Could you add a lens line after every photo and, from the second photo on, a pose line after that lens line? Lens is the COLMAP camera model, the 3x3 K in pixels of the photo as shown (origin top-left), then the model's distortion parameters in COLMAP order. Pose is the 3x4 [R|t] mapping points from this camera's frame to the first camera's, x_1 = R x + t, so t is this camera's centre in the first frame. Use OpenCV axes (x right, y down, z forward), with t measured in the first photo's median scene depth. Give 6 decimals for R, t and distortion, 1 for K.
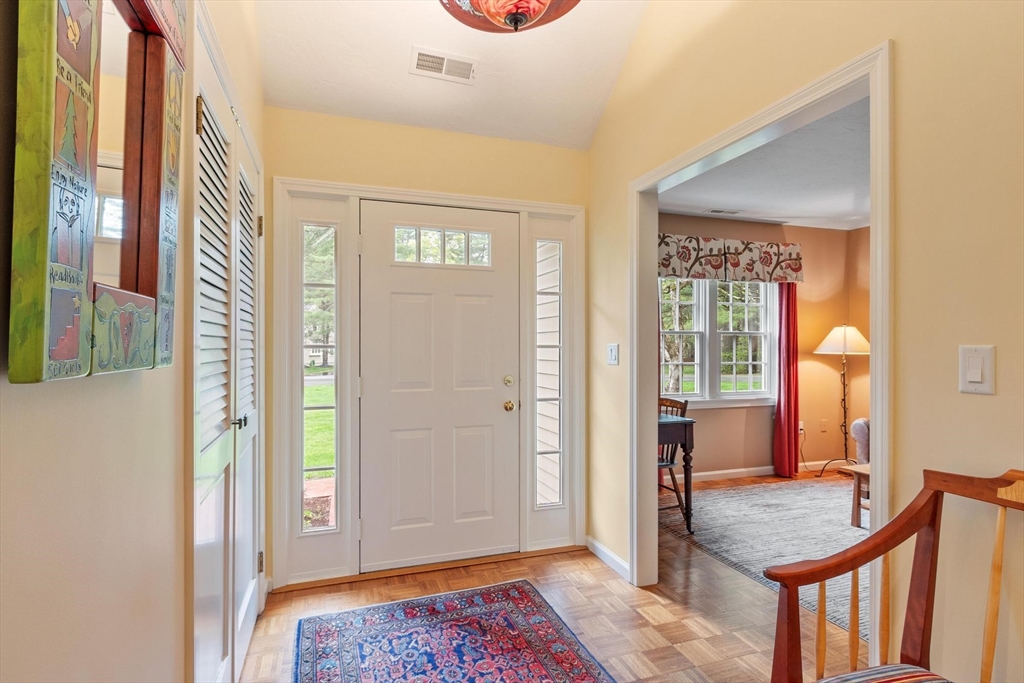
lens RADIAL K [[520.1, 0, 509.8], [0, 520.1, 349.9], [0, 0, 1]] dist [0.001411, 0.000063]
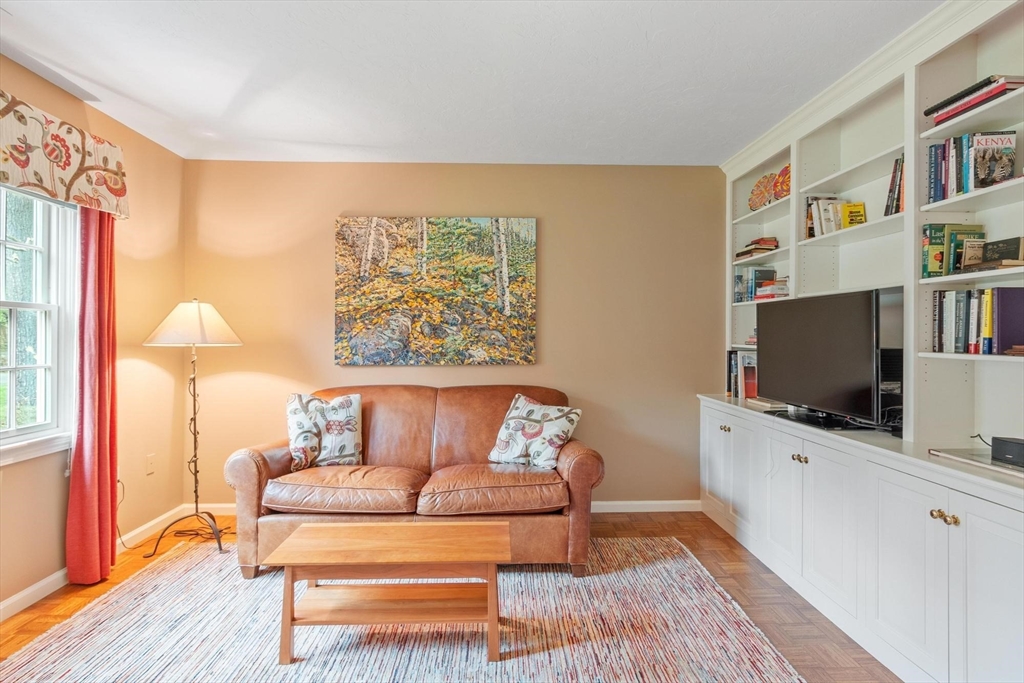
lens RADIAL K [[526.9, 0, 511.3], [0, 526.9, 337.4], [0, 0, 1]] dist [-0.002014, -0.000132]
pose [[0.296838, 0.003926, 0.954920, 0.149753], [-0.001951, 0.999992, -0.003505, -0.001473], [-0.954926, -0.000823, 0.296843, 0.445253]]
